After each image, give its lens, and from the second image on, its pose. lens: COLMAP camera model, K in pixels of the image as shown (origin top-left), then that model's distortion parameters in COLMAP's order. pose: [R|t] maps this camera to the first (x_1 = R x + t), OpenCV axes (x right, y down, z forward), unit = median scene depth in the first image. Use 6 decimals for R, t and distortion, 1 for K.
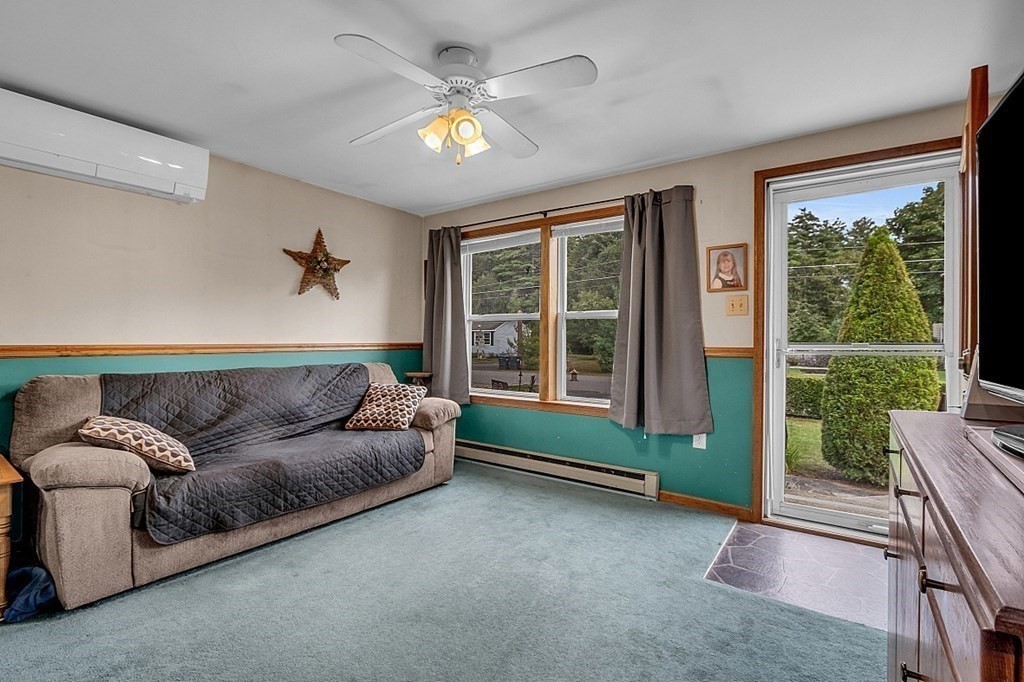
lens RADIAL K [[469.6, 0, 512.0], [0, 469.6, 341.0], [0, 0, 1]] dist [-0.017912, 0.000248]
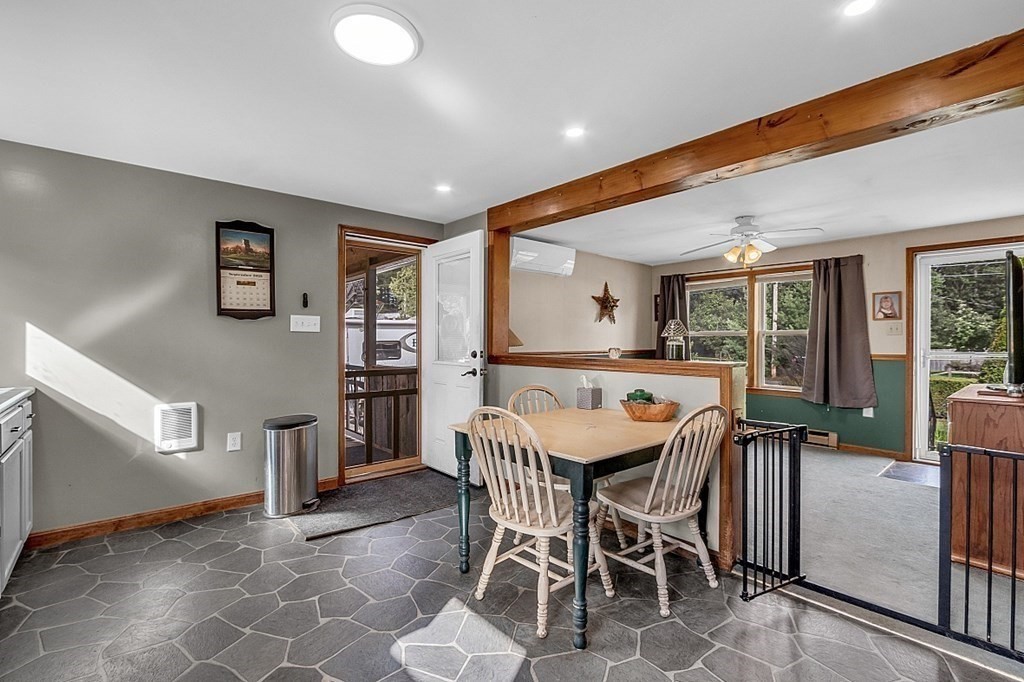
lens RADIAL K [[469.6, 0, 512.0], [0, 469.6, 341.0], [0, 0, 1]] dist [-0.017912, 0.000248]
pose [[0.973678, -0.001925, -0.227922, -0.416576], [0.001042, 0.999991, -0.003995, -0.026173], [0.227927, 0.003652, 0.973671, -0.817799]]
